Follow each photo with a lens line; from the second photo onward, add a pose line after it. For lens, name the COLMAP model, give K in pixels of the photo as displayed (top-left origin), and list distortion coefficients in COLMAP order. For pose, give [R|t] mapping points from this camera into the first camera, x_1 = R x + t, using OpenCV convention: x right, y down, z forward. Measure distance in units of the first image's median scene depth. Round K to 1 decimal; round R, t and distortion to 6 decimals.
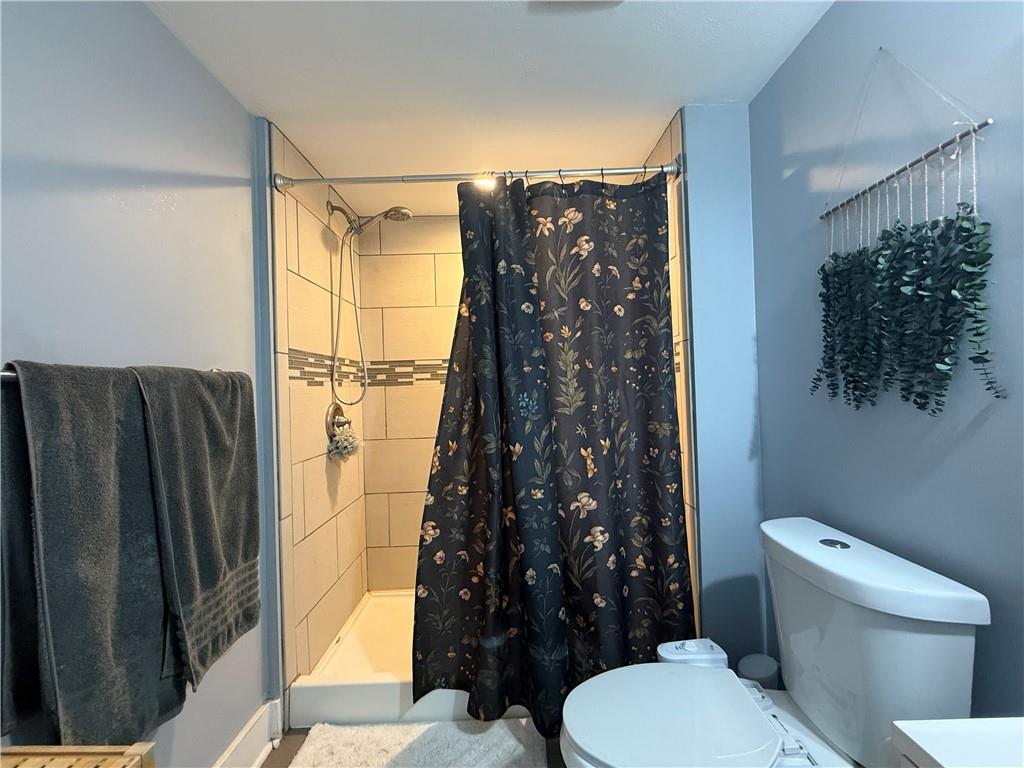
lens RADIAL K [[404.7, 0, 479.2], [0, 404.7, 385.0], [0, 0, 1]] dist [-0.002045, -0.000106]
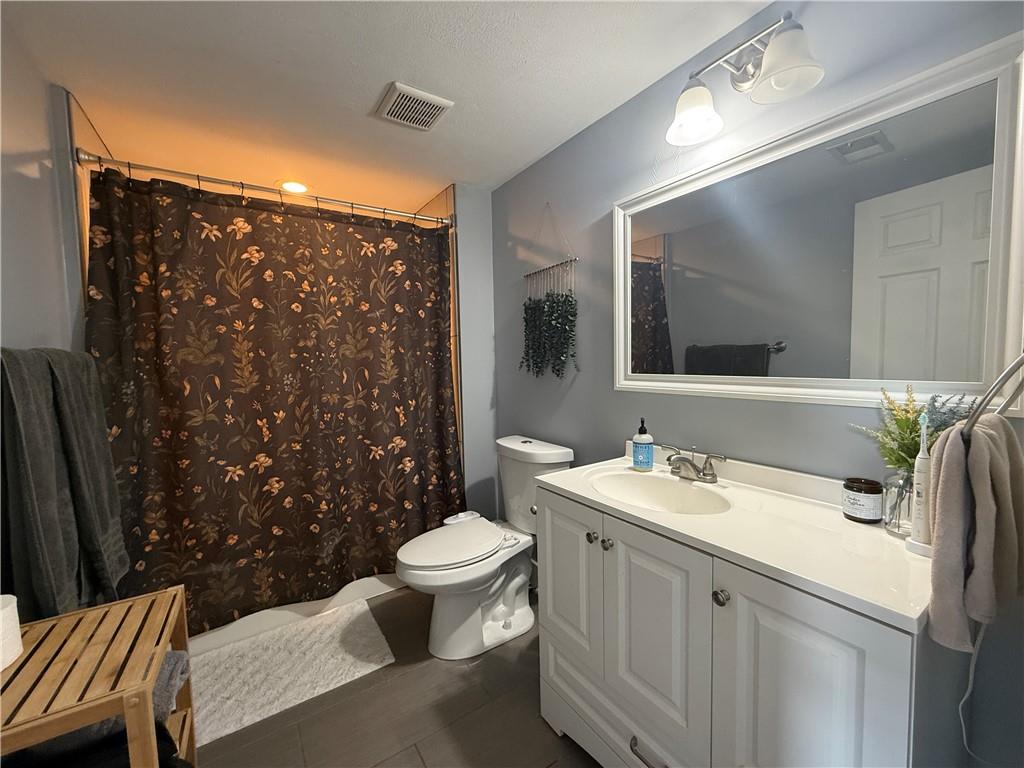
lens RADIAL K [[408.9, 0, 509.7], [0, 408.9, 384.0], [0, 0, 1]] dist [-0.000937, 0.000352]
pose [[0.787637, -0.023248, 0.615701, -0.405256], [-0.012151, 0.998507, 0.053246, -0.013595], [-0.616020, -0.049420, 0.786179, -0.493697]]
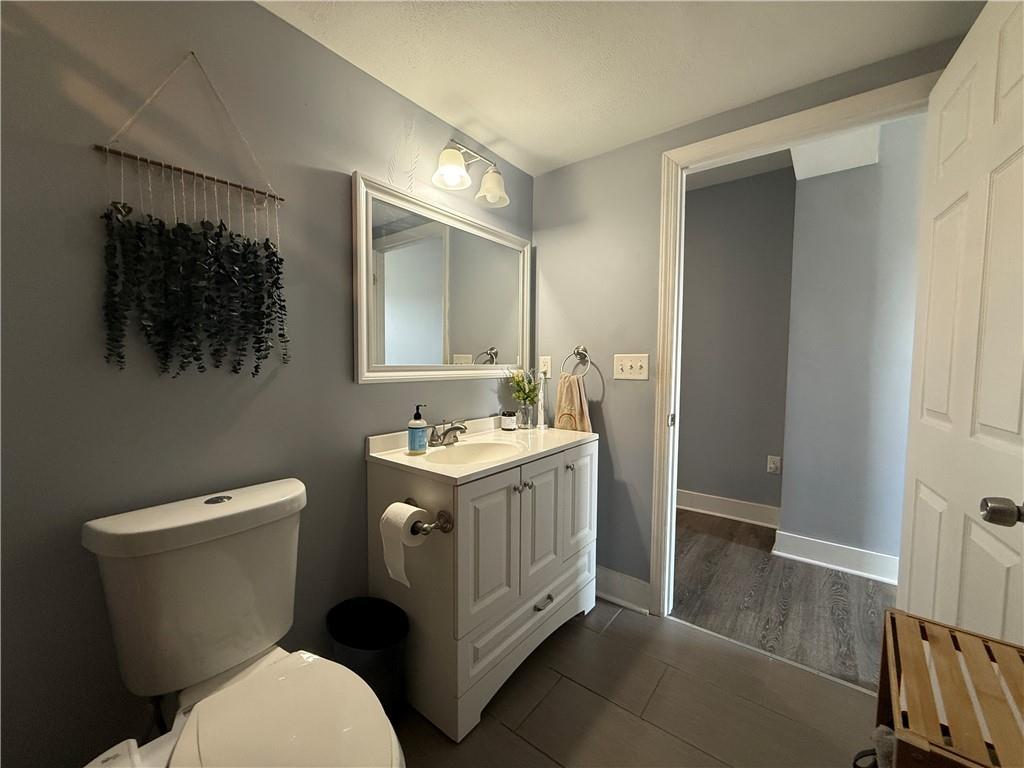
lens RADIAL K [[408.9, 0, 509.7], [0, 408.9, 384.0], [0, 0, 1]] dist [-0.000937, 0.000352]
pose [[-0.826184, -0.011430, 0.563285, -0.328195], [0.006761, 0.999521, 0.030198, 0.047780], [-0.563361, 0.028758, -0.825711, 1.244589]]
